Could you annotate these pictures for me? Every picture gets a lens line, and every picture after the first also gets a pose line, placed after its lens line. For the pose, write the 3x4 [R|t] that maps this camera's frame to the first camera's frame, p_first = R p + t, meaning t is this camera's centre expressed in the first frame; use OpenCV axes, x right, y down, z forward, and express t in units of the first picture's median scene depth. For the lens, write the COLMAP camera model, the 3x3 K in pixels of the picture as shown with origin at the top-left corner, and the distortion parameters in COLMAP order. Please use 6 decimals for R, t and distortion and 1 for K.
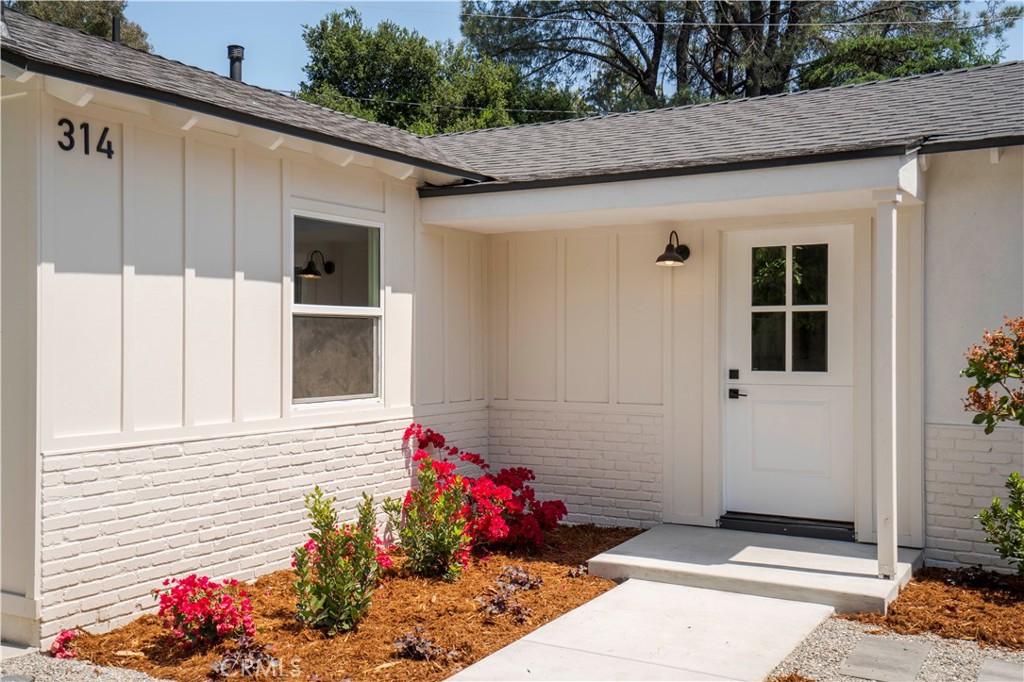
lens RADIAL K [[1007.8, 0, 512.0], [0, 1007.8, 341.0], [0, 0, 1]] dist [0.063855, 0.012050]
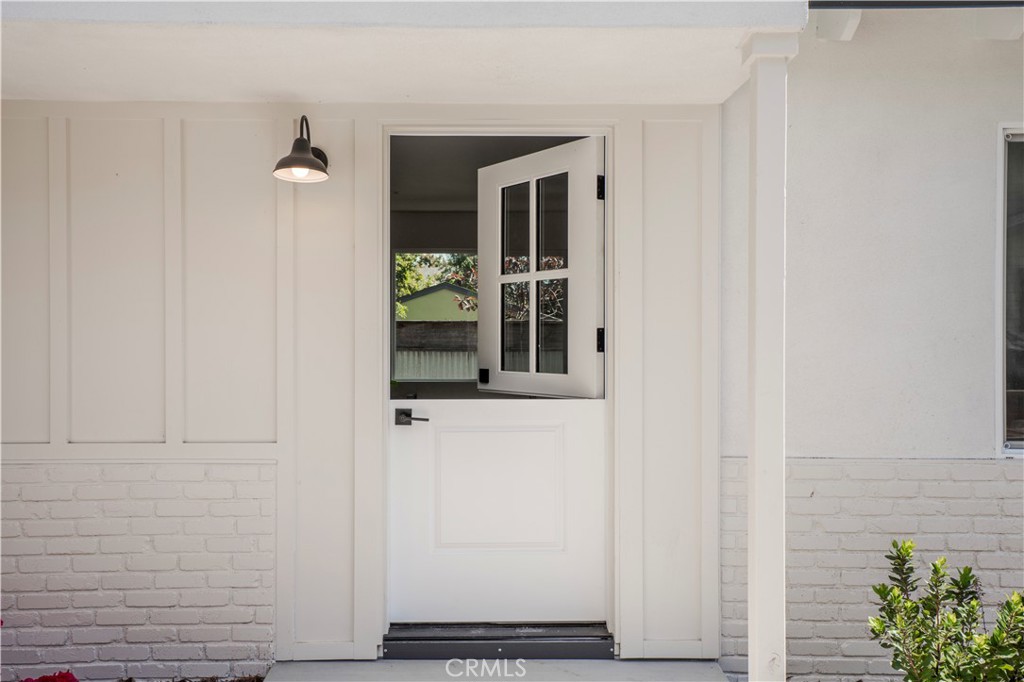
lens RADIAL K [[910.0, 0, 492.8], [0, 910.0, 341.0], [0, 0, 1]] dist [0.002165, 0.113337]
pose [[0.858196, -0.003384, 0.513310, -0.000688], [-0.002643, 0.999936, 0.011010, 0.003823], [-0.513315, -0.010806, 0.858132, 0.557012]]
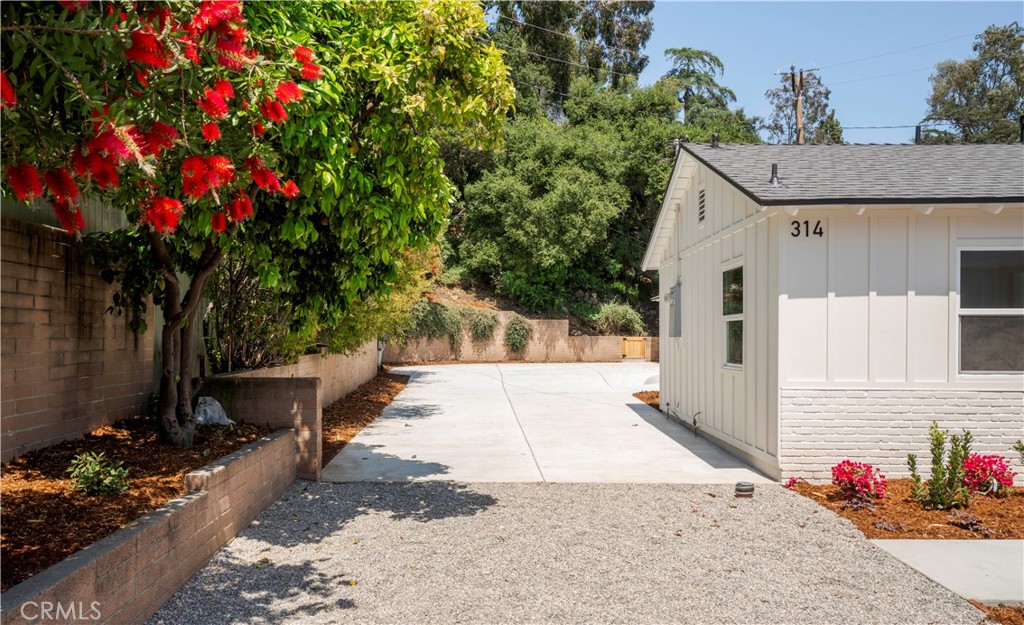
lens RADIAL K [[762.5, 0, 511.8], [0, 762.5, 345.9], [0, 0, 1]] dist [0.012611, 0.004863]
pose [[0.498474, 0.009521, -0.866852, 0.406587], [0.000571, 0.999936, 0.011311, 0.005776], [0.866904, -0.006133, 0.498437, -0.152589]]
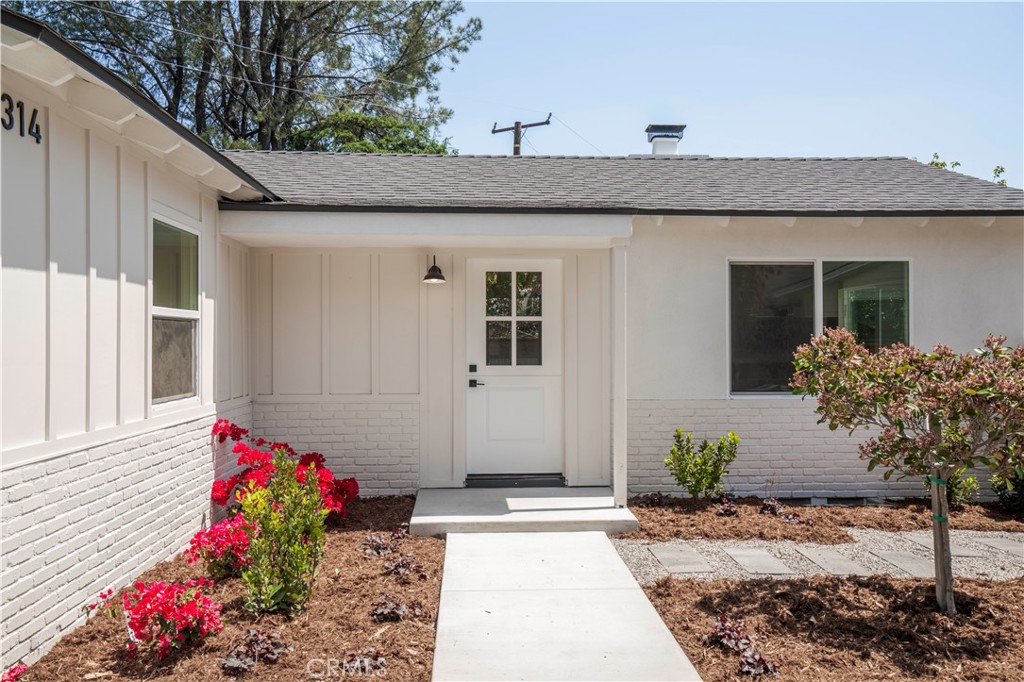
lens RADIAL K [[807.1, 0, 512.0], [0, 807.1, 341.0], [0, 0, 1]] dist [-0.008582, 0.056991]
pose [[0.831842, 0.001100, 0.555011, -0.327103], [0.000389, 0.999997, -0.002565, 0.000497], [-0.555012, 0.002350, 0.831839, 0.115172]]
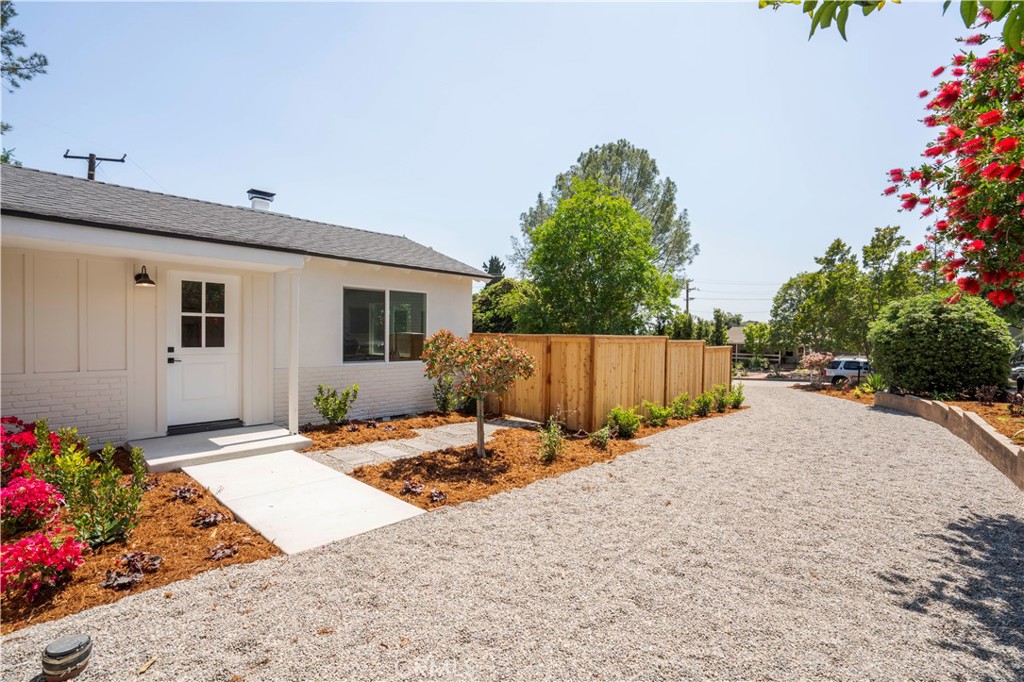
lens RADIAL K [[483.5, 0, 512.0], [0, 483.5, 341.0], [0, 0, 1]] dist [-0.062174, 0.025474]
pose [[0.184869, -0.012230, 0.982687, -0.511472], [-0.017002, 0.999733, 0.015640, -0.006174], [-0.982616, -0.019599, 0.184612, 0.261308]]
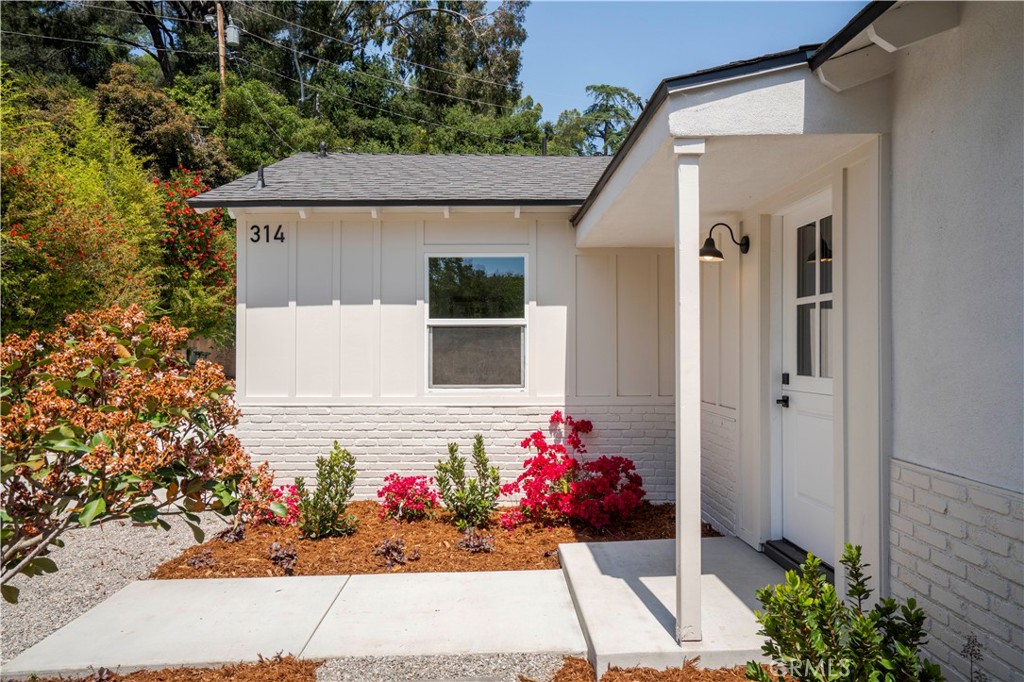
lens RADIAL K [[705.9, 0, 512.0], [0, 705.9, 341.0], [0, 0, 1]] dist [-0.002257, 0.001902]
pose [[0.528810, -0.014314, -0.848619, 0.630301], [0.003446, 0.999886, -0.014718, 0.009240], [0.848733, 0.004858, 0.528799, 0.508290]]
